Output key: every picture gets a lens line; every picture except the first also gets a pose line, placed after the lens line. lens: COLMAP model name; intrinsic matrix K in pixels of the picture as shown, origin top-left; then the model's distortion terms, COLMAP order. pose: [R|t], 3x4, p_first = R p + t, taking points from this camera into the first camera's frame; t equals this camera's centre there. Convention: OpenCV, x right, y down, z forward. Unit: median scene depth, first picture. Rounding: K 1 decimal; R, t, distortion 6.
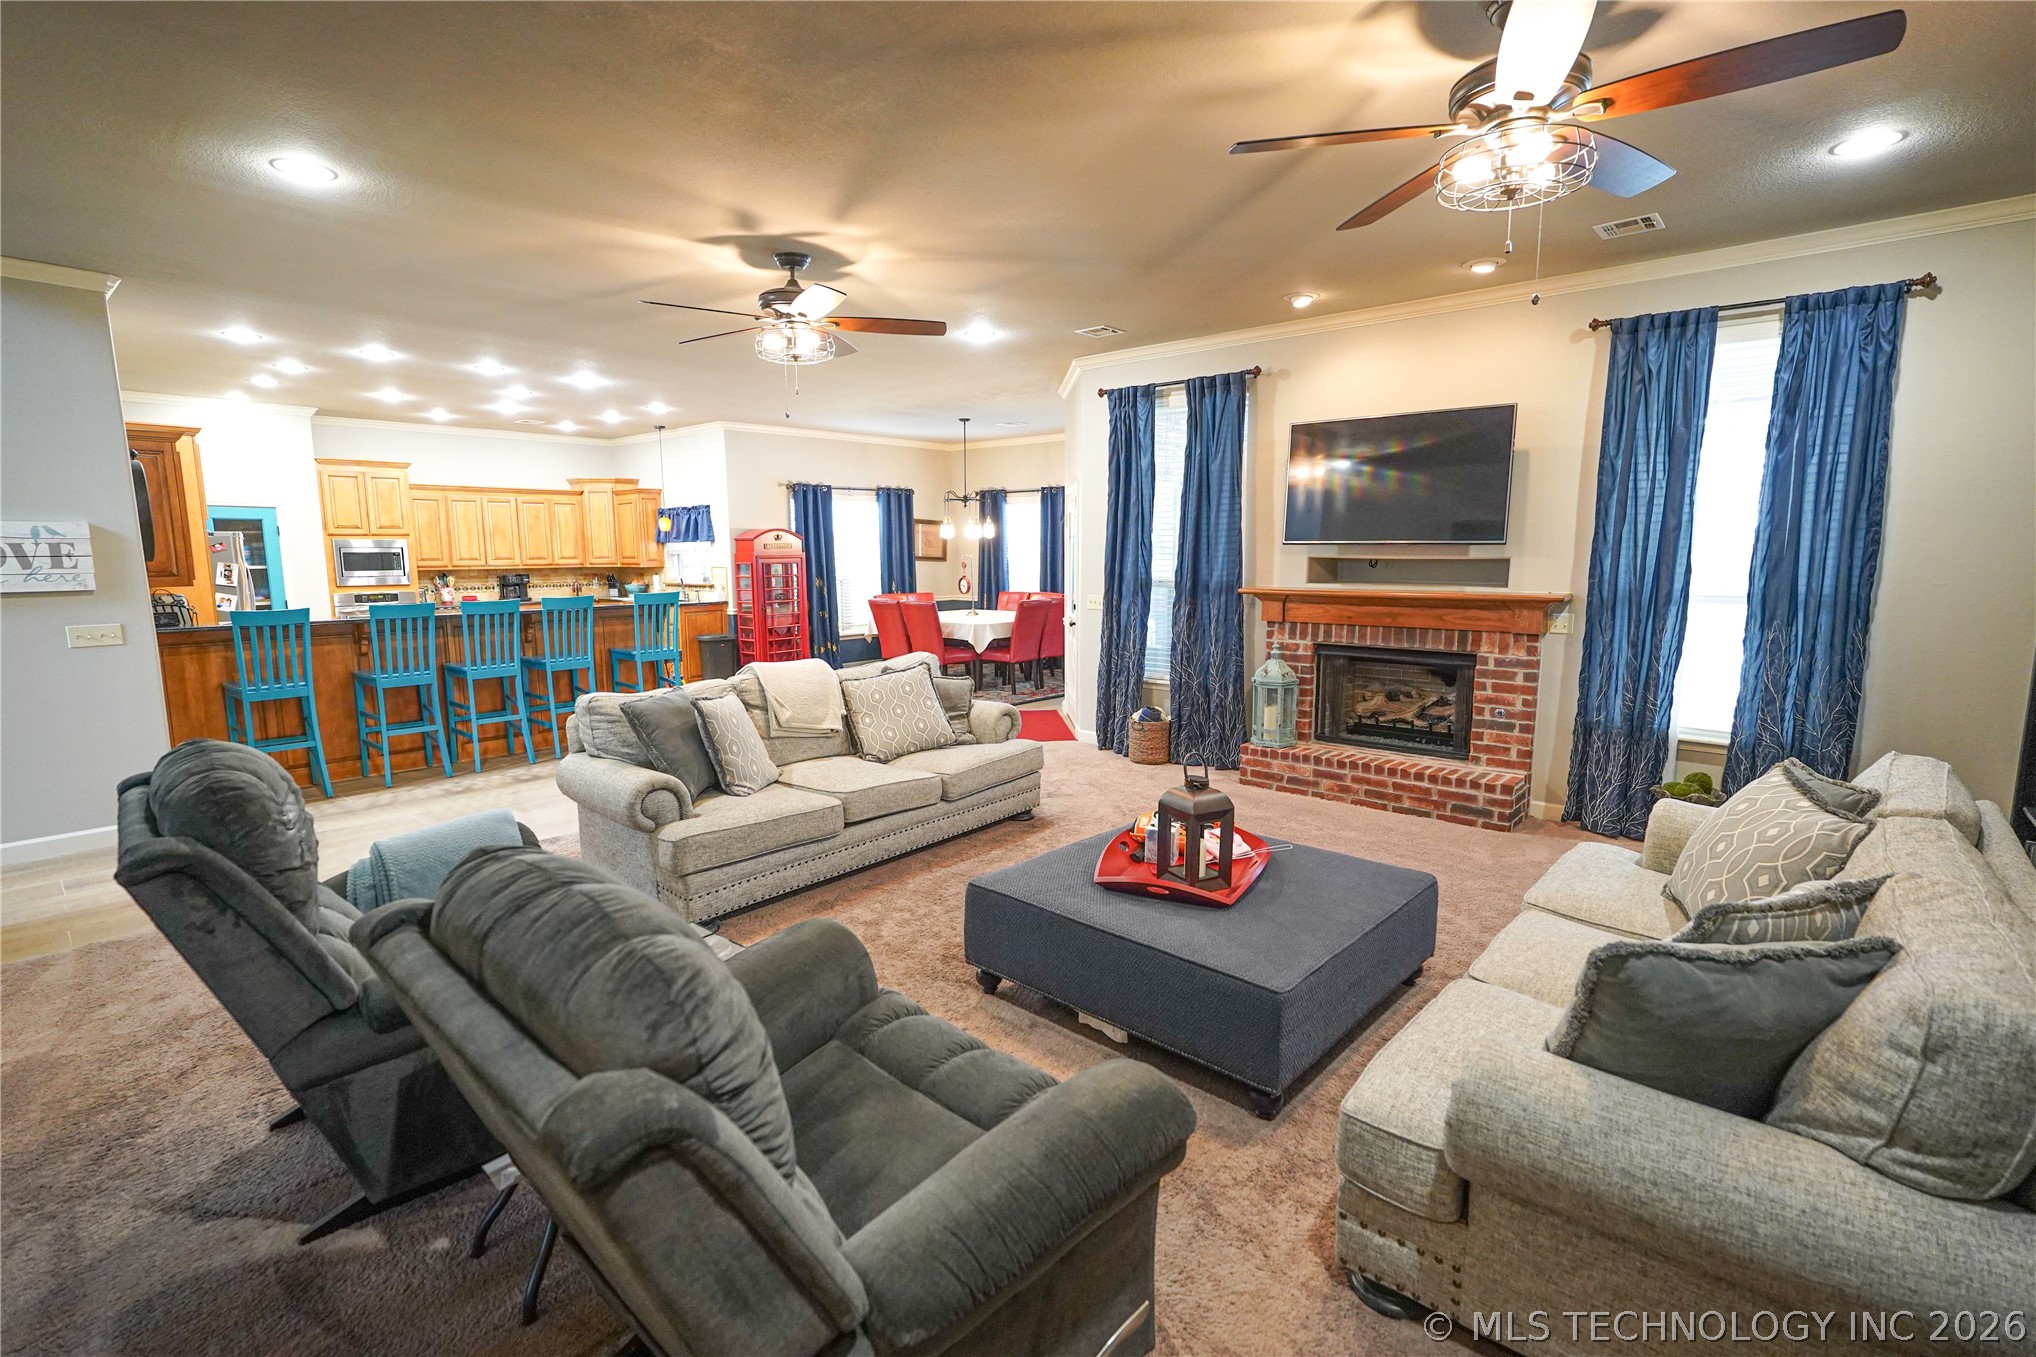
lens RADIAL K [[918.2, 0, 1014.5], [0, 918.2, 672.5], [0, 0, 1]] dist [-0.004112, 0.002989]
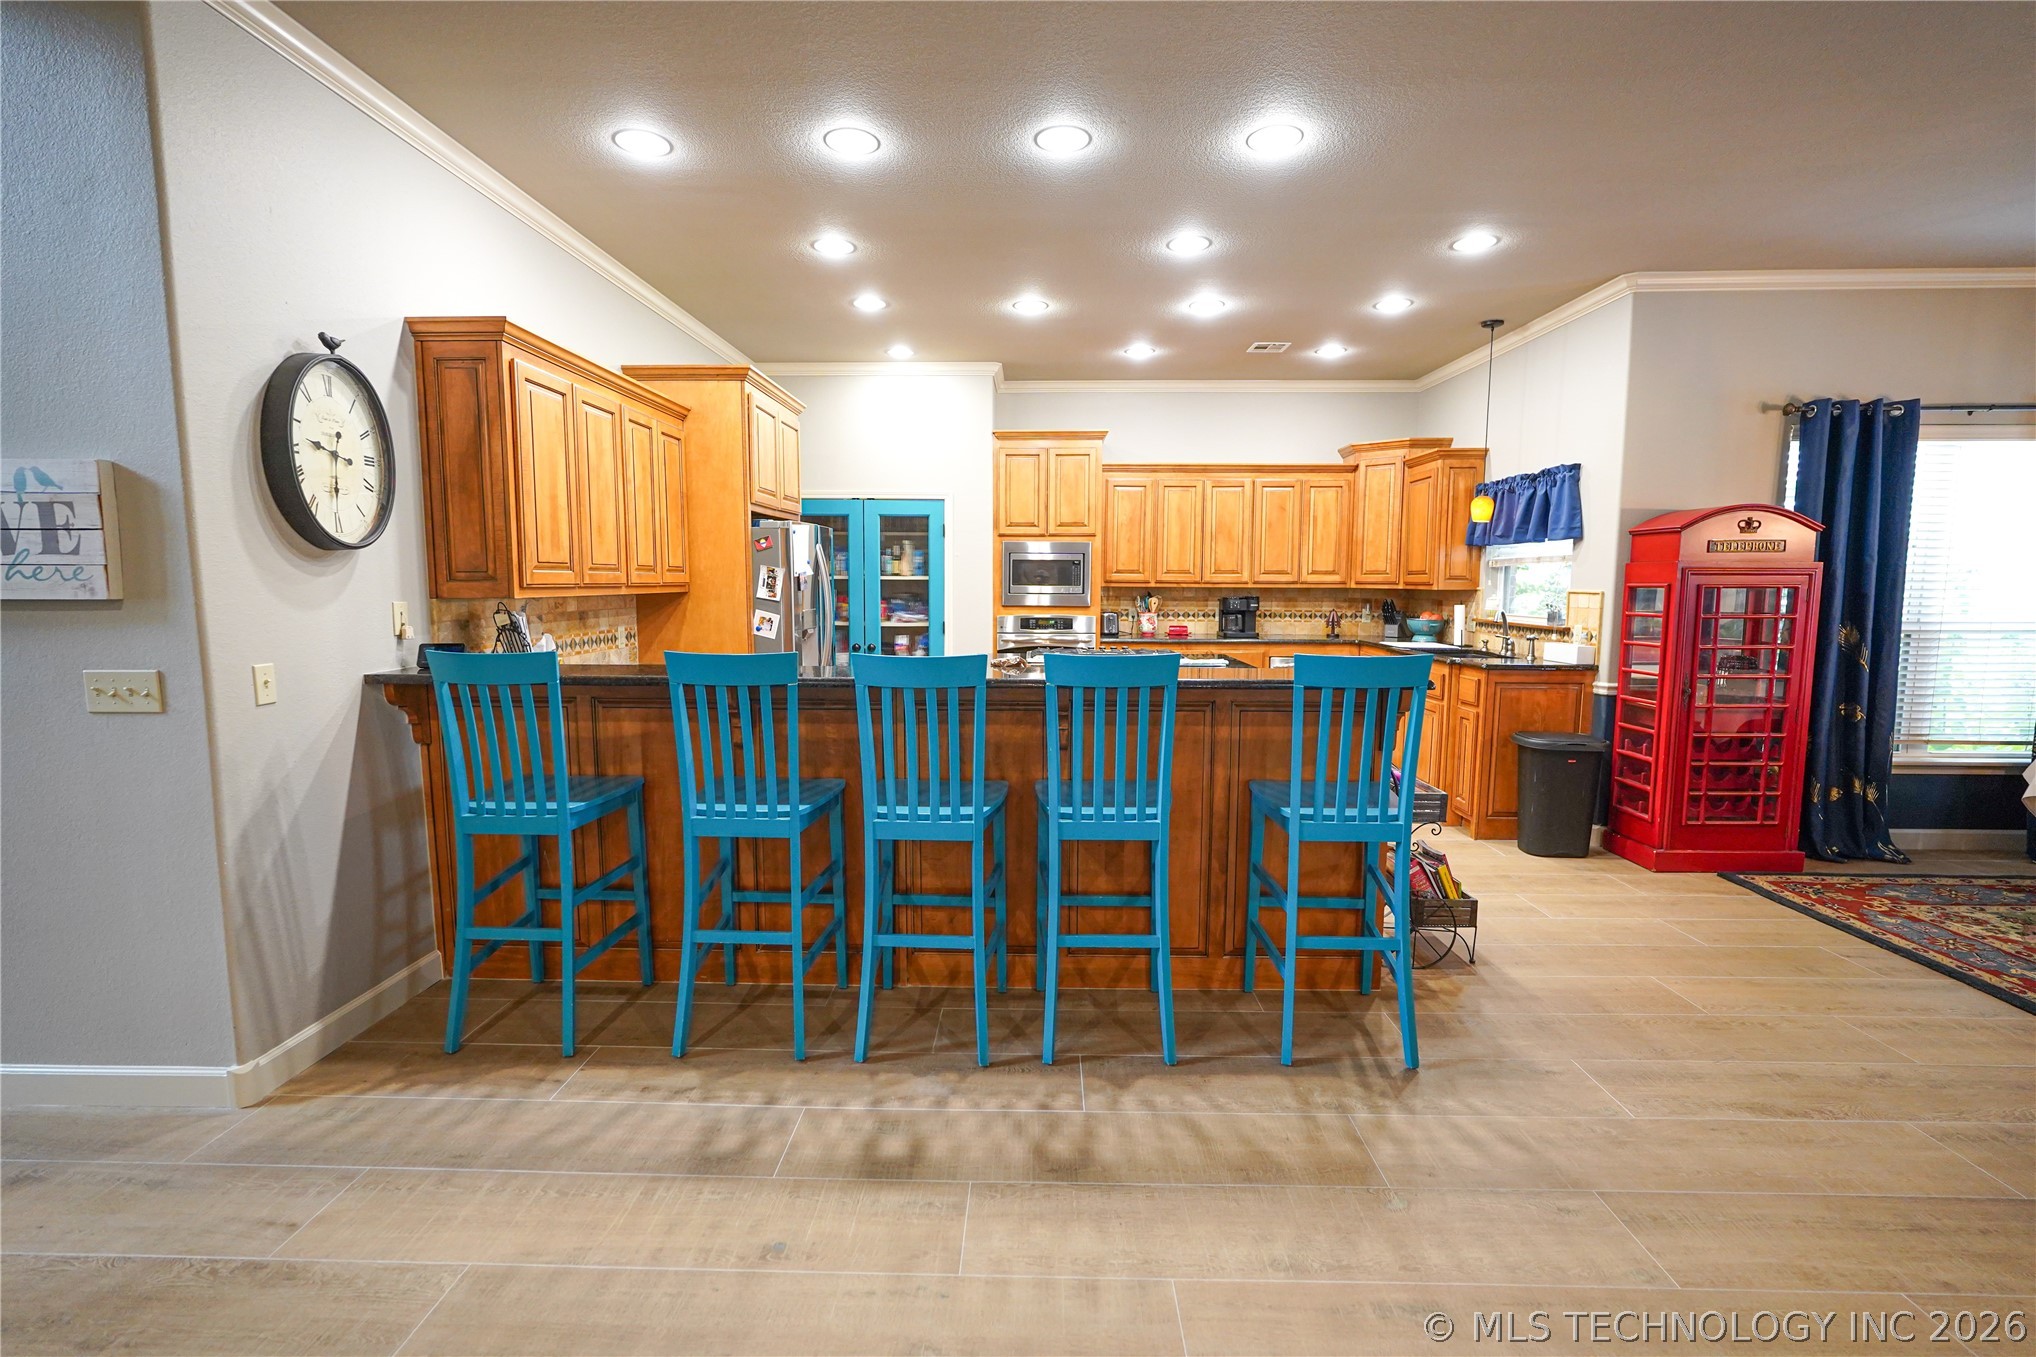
lens RADIAL K [[918.2, 0, 1022.6], [0, 918.2, 669.9], [0, 0, 1]] dist [-0.004112, 0.002989]
pose [[0.639841, 0.087338, -0.763529, -0.141817], [-0.111135, 0.993593, 0.020523, -0.052138], [0.760430, 0.071723, 0.645448, 0.472579]]
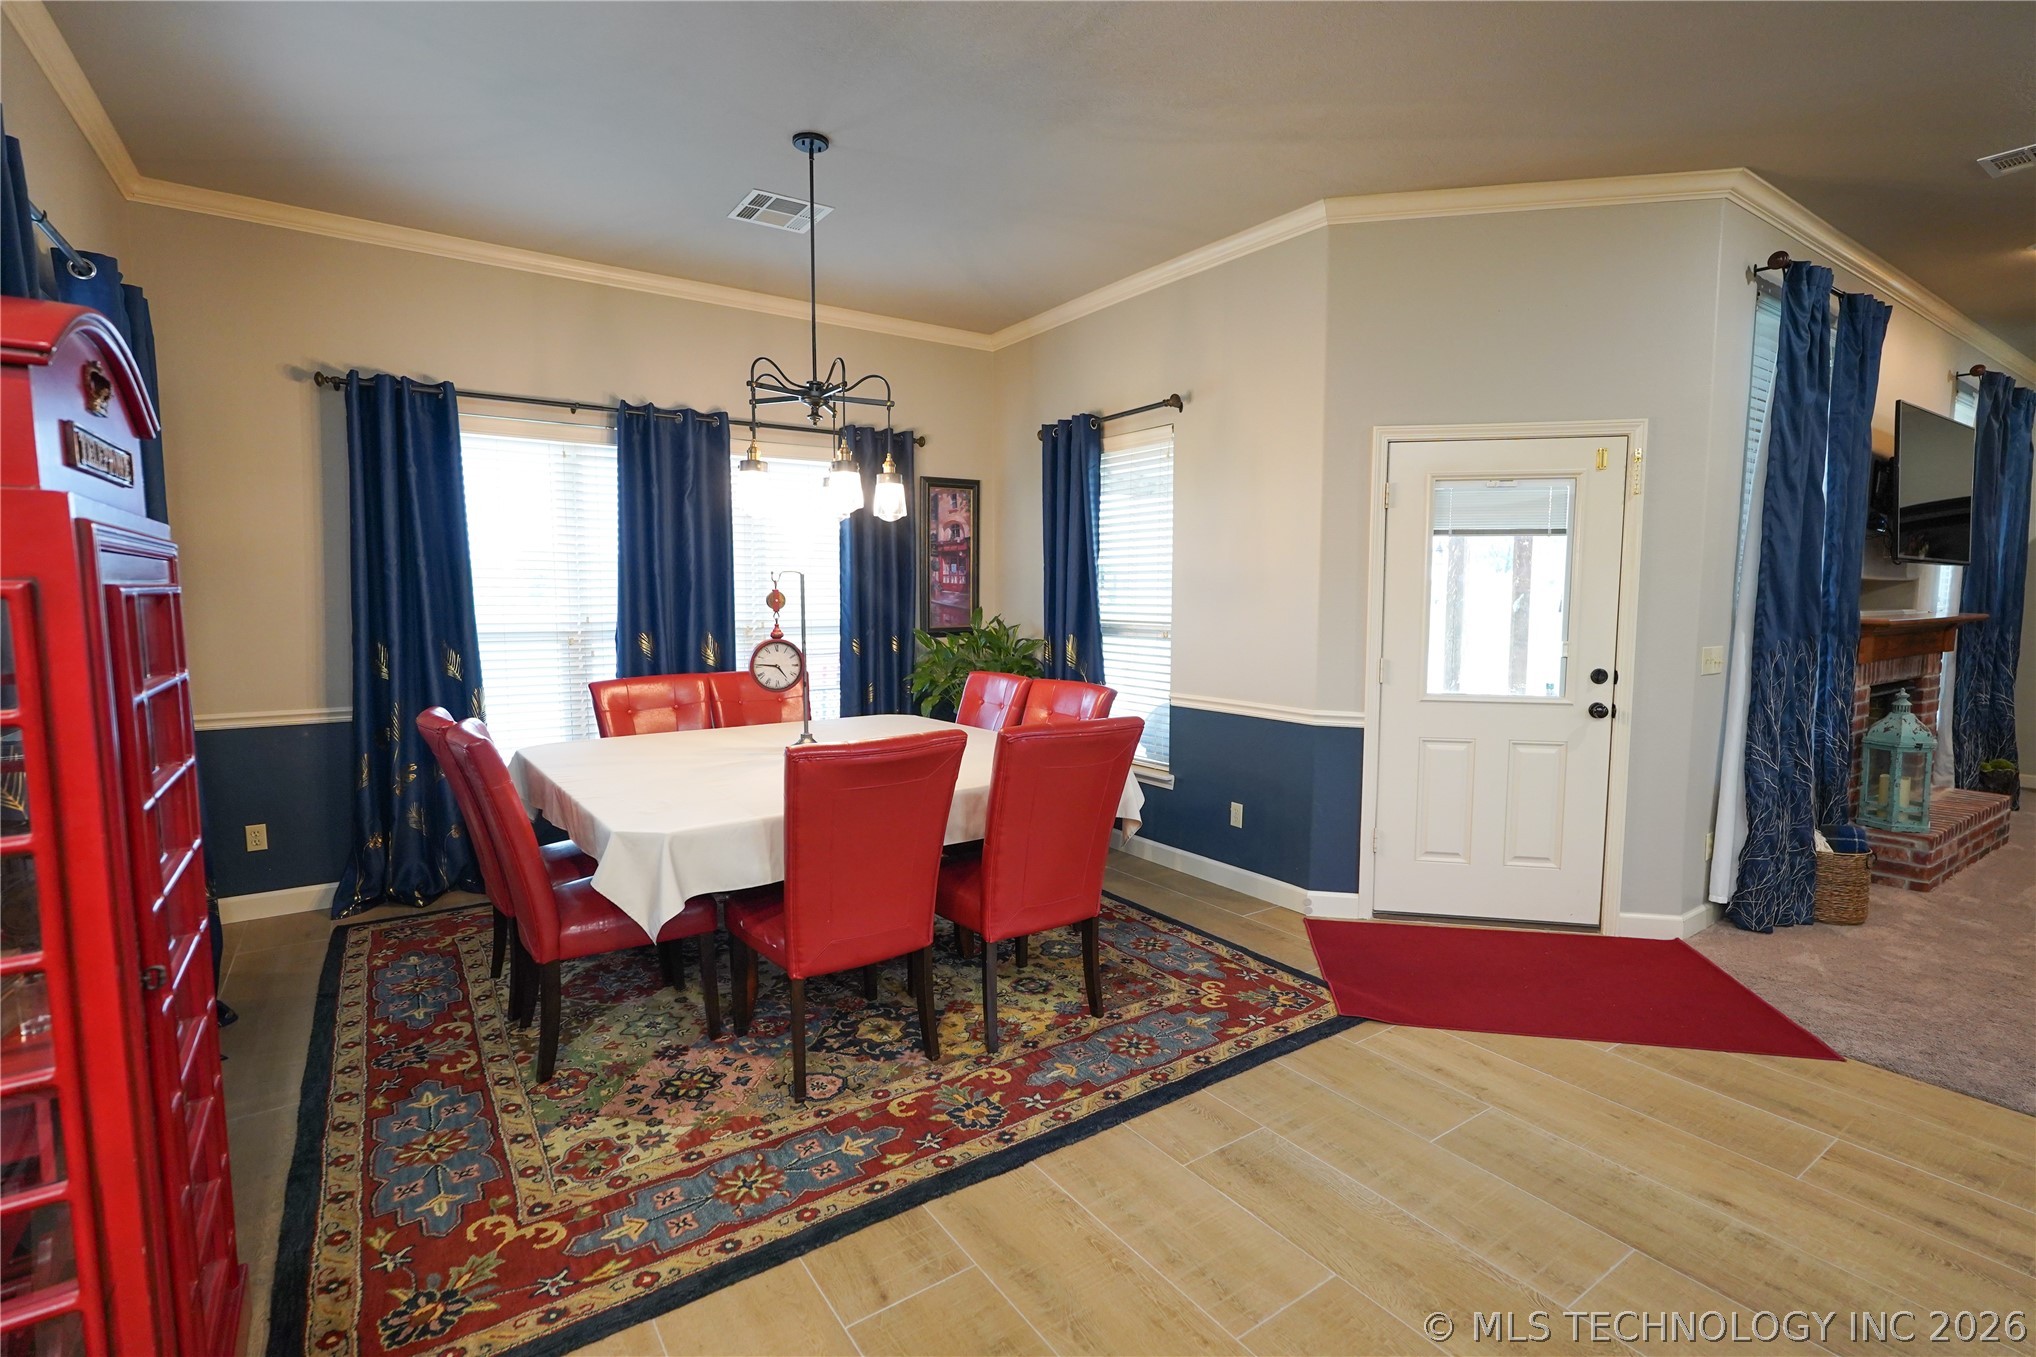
lens RADIAL K [[918.2, 0, 1018.7], [0, 918.2, 673.6], [0, 0, 1]] dist [-0.004112, 0.002989]
pose [[0.264286, -0.076716, 0.961388, -0.348059], [0.130067, 0.990560, 0.043288, -0.097057], [-0.955633, 0.113604, 0.271770, 0.841573]]
